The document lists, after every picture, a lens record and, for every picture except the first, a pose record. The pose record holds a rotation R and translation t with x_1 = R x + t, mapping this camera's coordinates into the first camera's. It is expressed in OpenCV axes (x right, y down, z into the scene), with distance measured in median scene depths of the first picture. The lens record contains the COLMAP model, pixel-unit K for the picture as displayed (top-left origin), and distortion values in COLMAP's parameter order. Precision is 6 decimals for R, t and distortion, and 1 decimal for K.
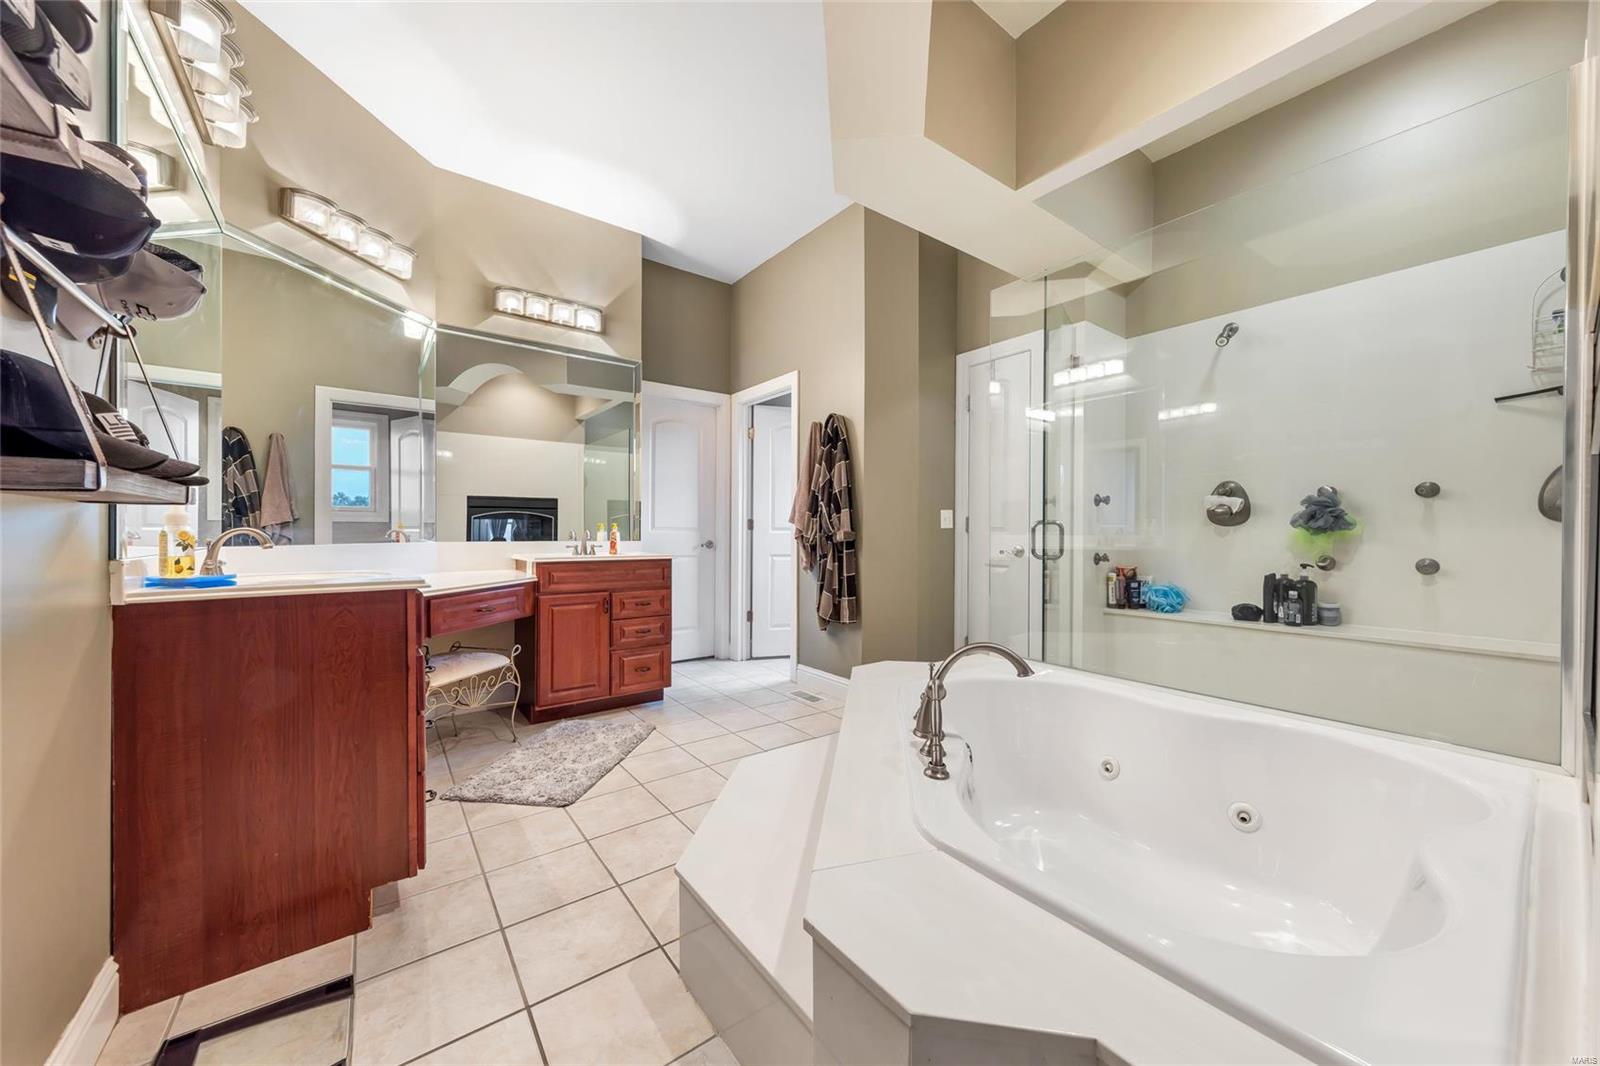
lens RADIAL K [[573.2, 0, 792.7], [0, 573.2, 533.6], [0, 0, 1]] dist [0.012570, -0.000034]
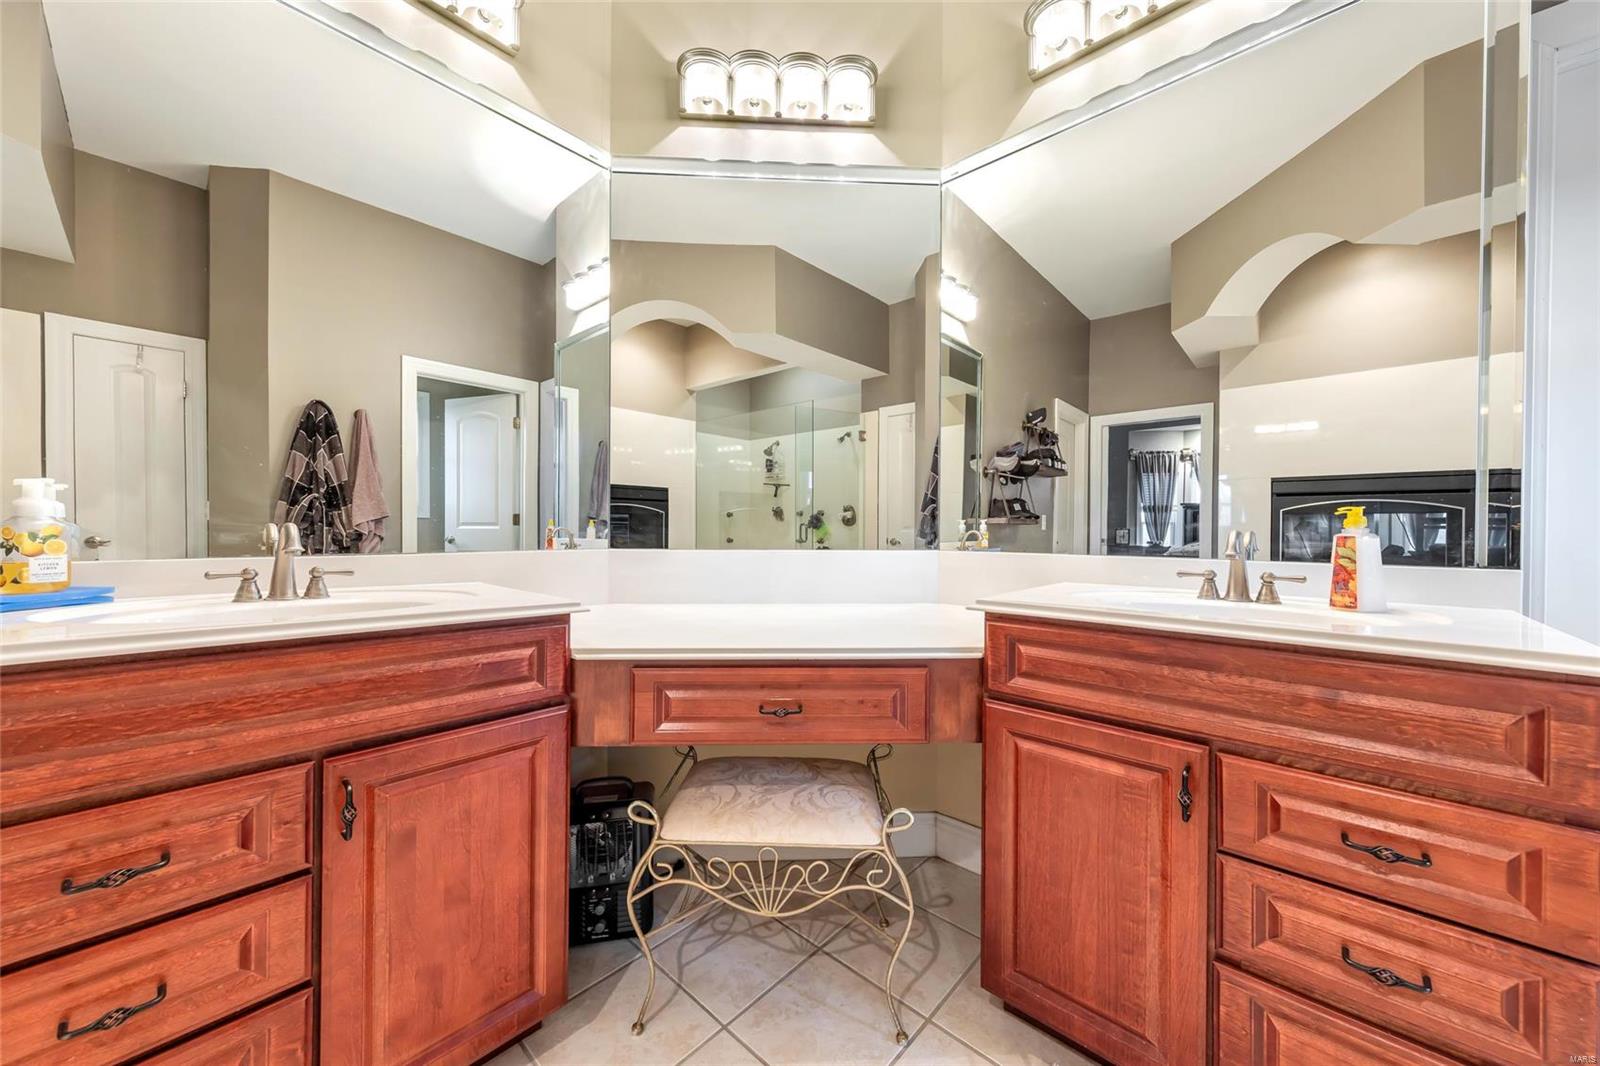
lens RADIAL K [[573.2, 0, 792.7], [0, 573.2, 533.6], [0, 0, 1]] dist [0.012570, -0.000034]
pose [[0.184401, -0.000375, -0.982851, -0.077022], [-0.004631, 0.999988, -0.001250, -0.002233], [0.982840, 0.004783, 0.184397, 0.744764]]
